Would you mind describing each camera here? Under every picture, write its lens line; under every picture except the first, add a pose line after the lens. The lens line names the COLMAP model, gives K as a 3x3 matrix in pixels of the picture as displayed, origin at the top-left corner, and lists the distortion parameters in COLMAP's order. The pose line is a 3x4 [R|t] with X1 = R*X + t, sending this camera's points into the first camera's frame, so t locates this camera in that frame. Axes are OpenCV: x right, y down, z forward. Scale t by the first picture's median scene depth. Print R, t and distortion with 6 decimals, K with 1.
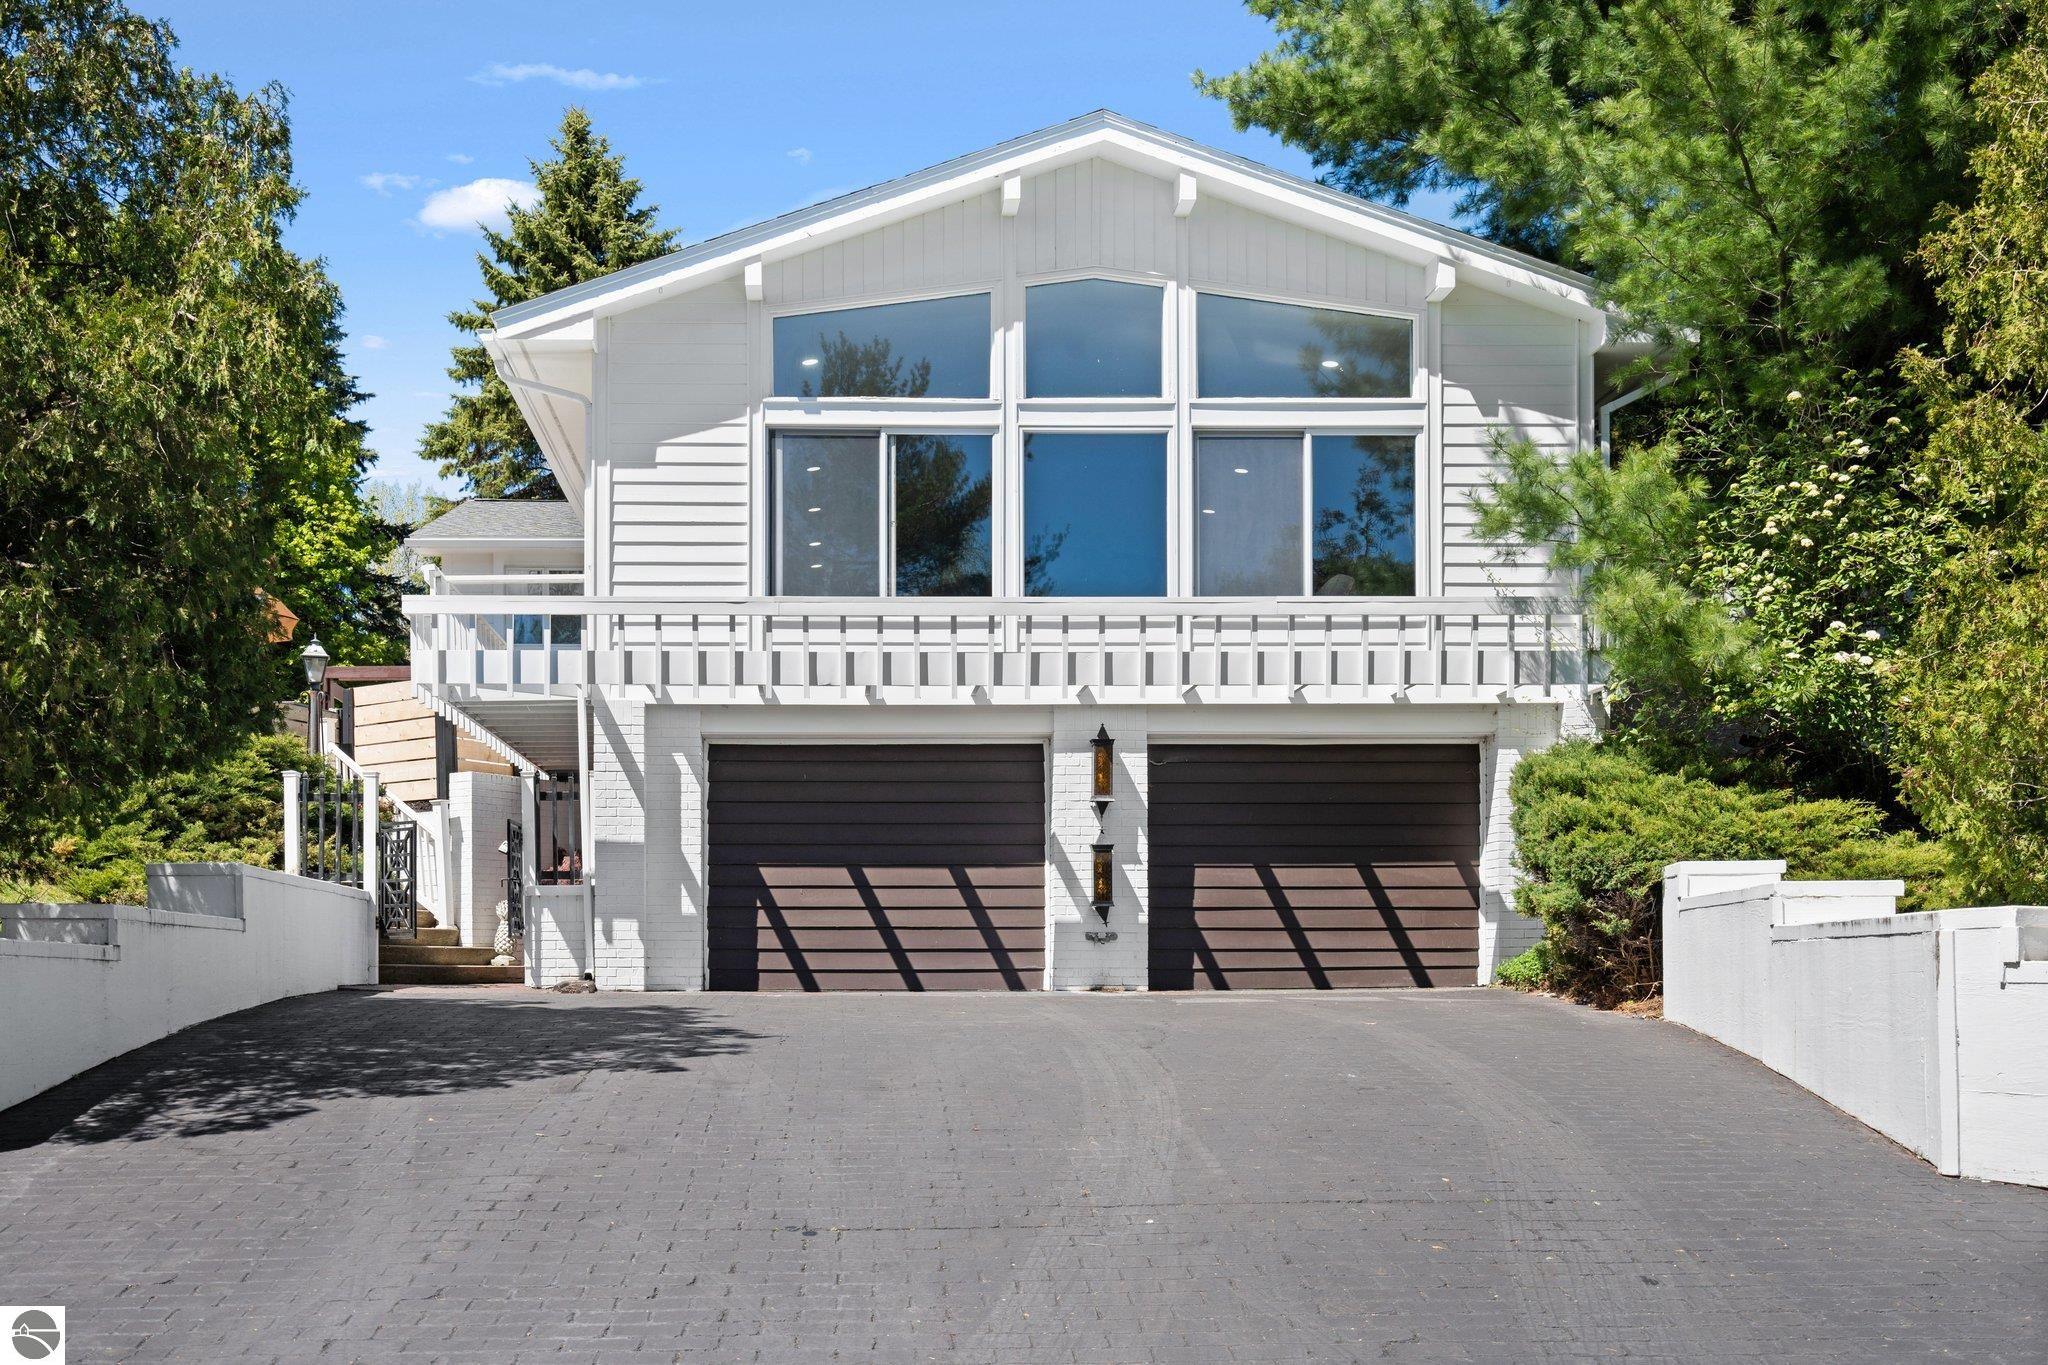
lens RADIAL K [[2079.8, 0, 1024.0], [0, 2079.8, 682.5], [0, 0, 1]] dist [0.009441, -0.018672]
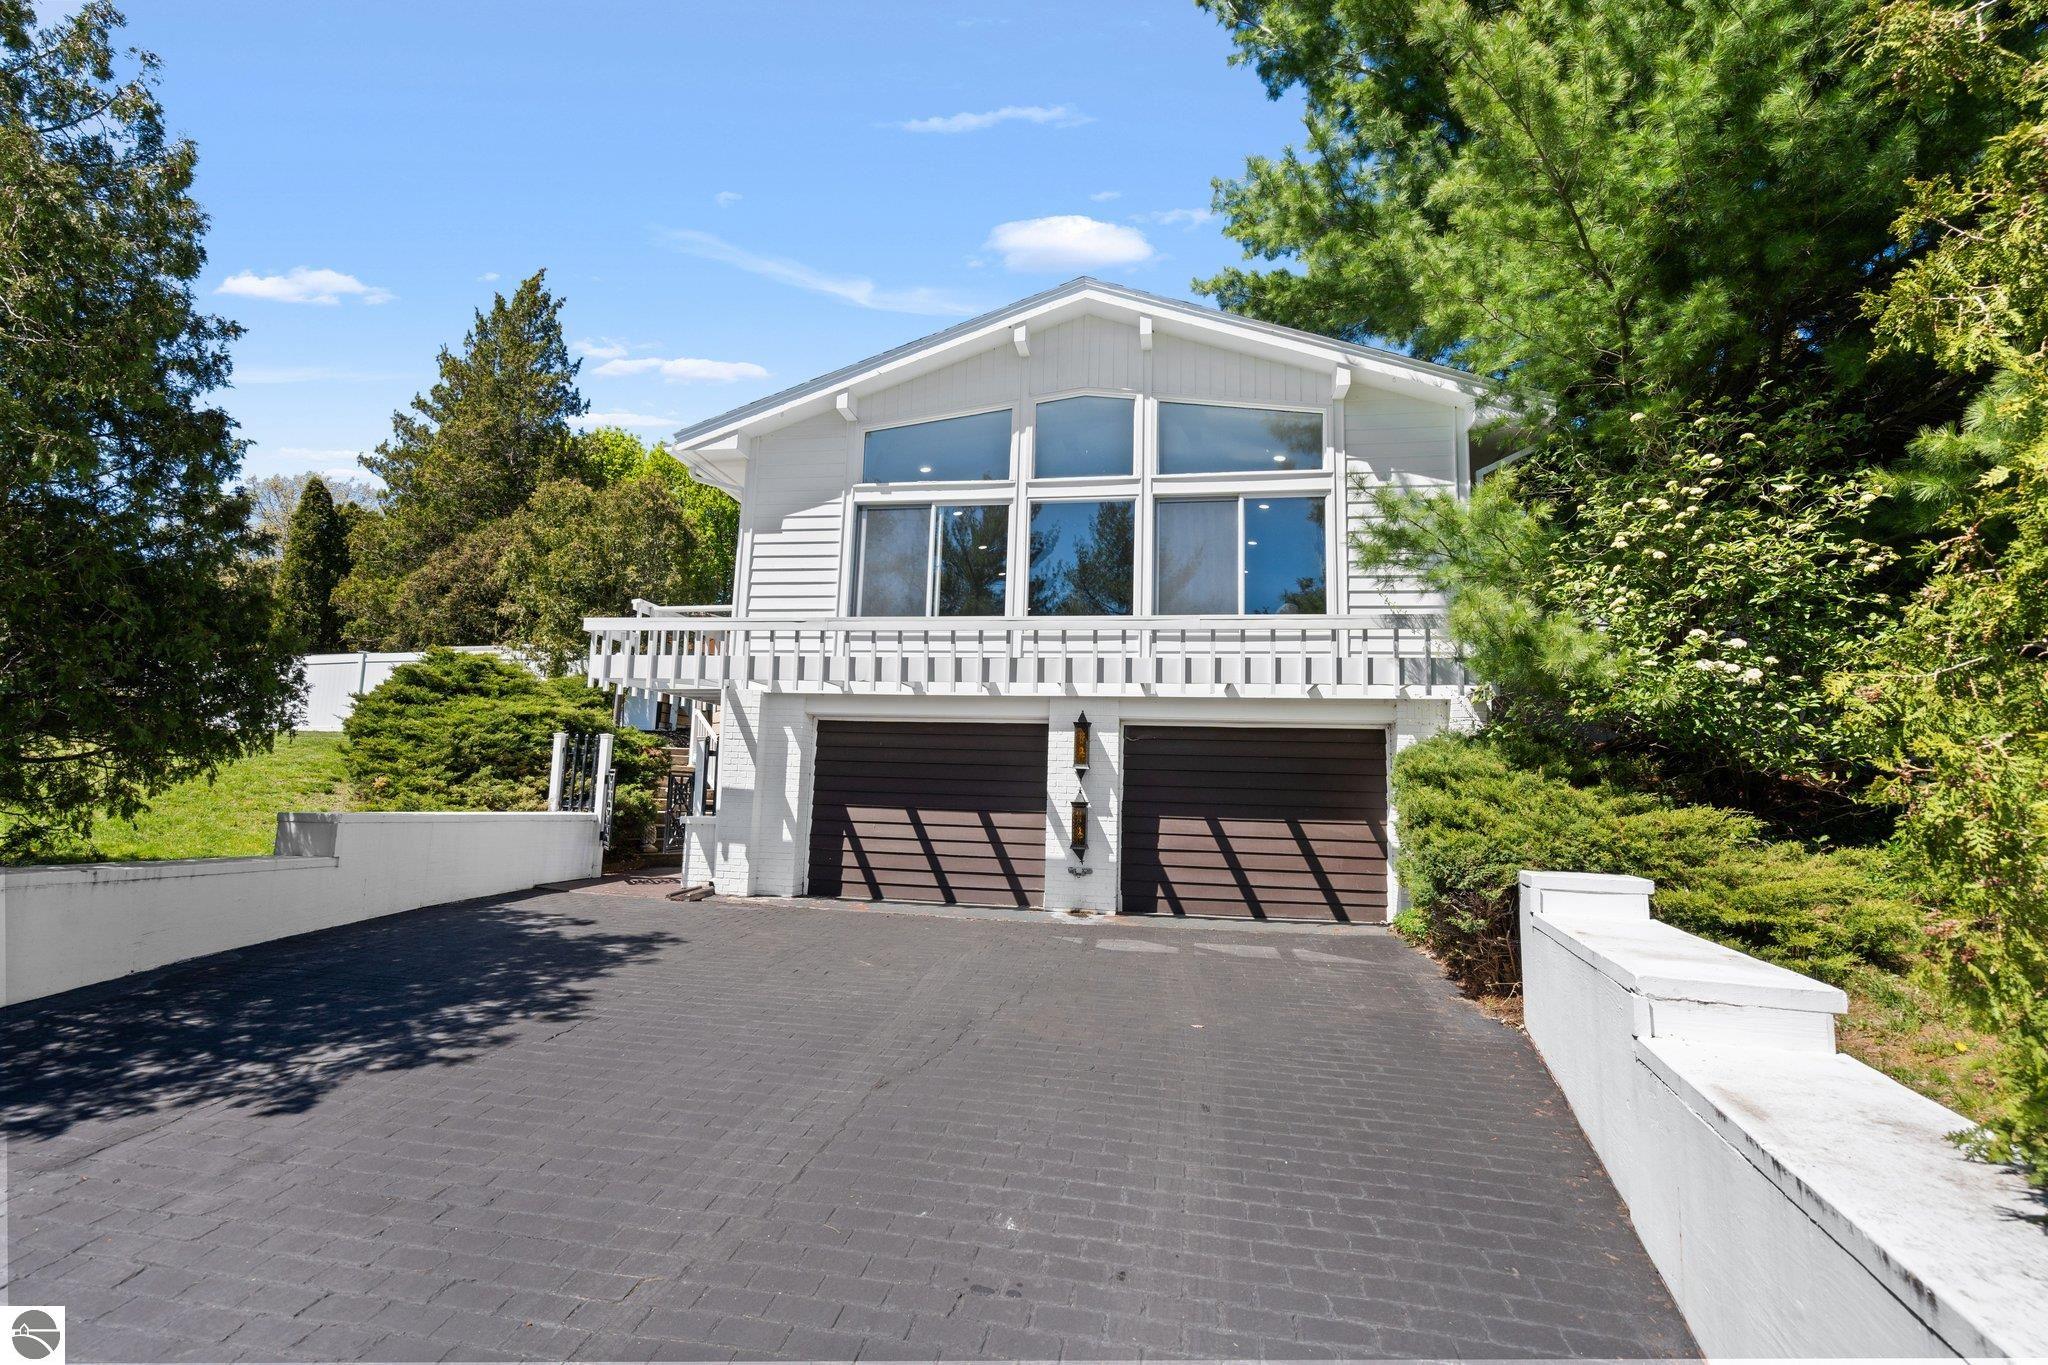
lens RADIAL K [[934.8, 0, 1022.2], [0, 934.8, 582.5], [0, 0, 1]] dist [-0.001407, 0.000344]
pose [[0.971073, -0.016148, -0.238234, 0.151297], [-0.006576, 0.995524, -0.094283, -0.005939], [0.238690, 0.093122, 0.966620, 0.403272]]
